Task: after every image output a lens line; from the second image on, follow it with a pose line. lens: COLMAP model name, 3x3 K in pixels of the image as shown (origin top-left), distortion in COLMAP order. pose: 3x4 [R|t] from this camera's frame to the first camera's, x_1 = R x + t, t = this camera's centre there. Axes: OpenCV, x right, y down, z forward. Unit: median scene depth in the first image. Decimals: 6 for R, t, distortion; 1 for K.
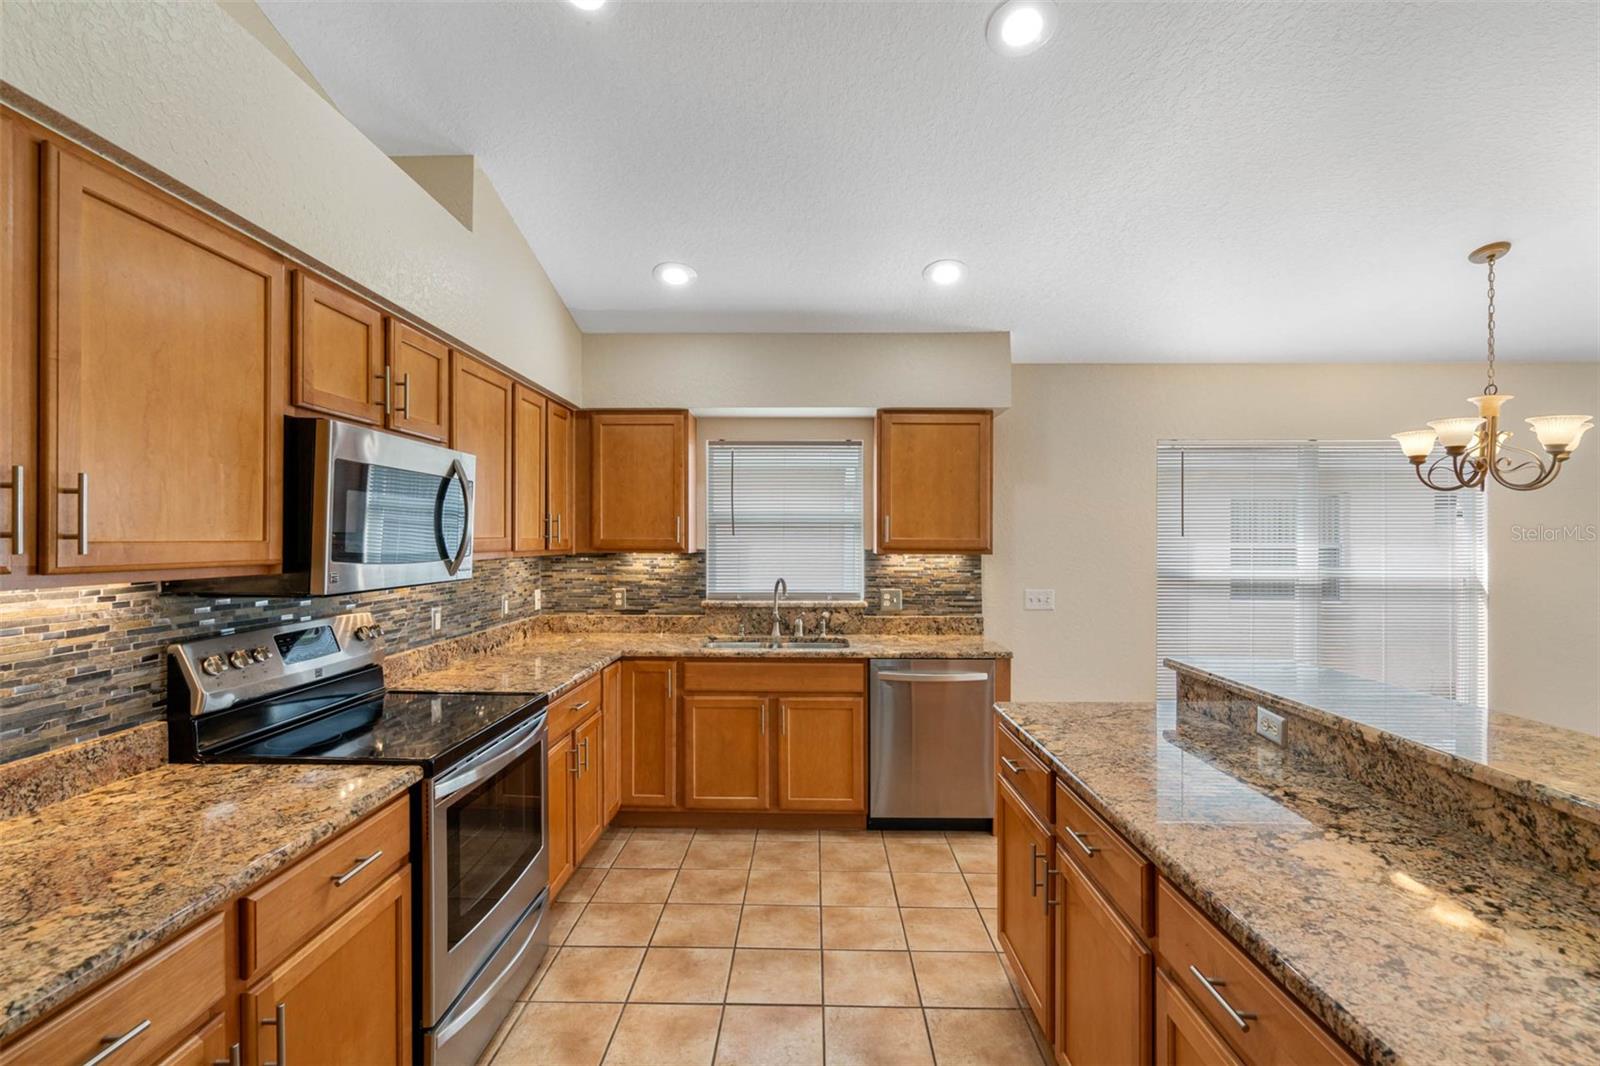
lens RADIAL K [[728.5, 0, 800.0], [0, 728.5, 533.0], [0, 0, 1]] dist [0.015378, -0.000222]
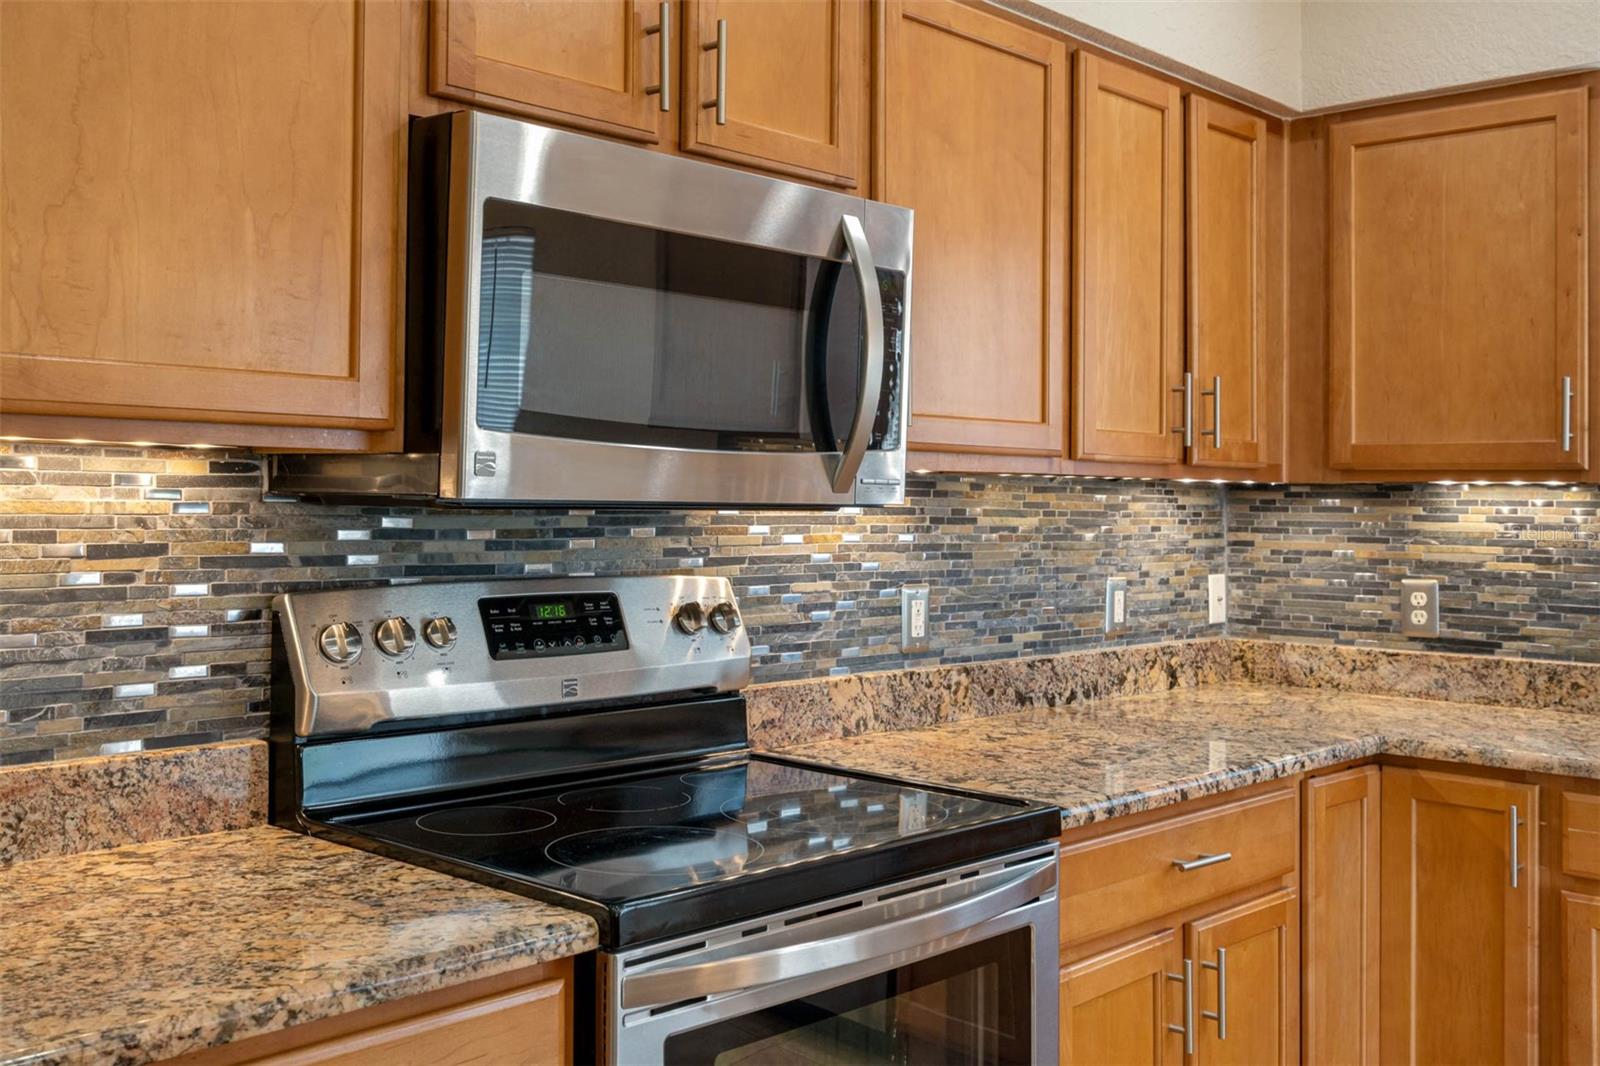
lens RADIAL K [[1614.8, 0, 800.6], [0, 1614.8, 469.4], [0, 0, 1]] dist [0.011818, 0.001960]
pose [[0.747891, -0.007293, -0.663782, 0.123856], [-0.003637, 0.999880, -0.015083, 0.058977], [0.663812, 0.013695, 0.747774, 0.290546]]
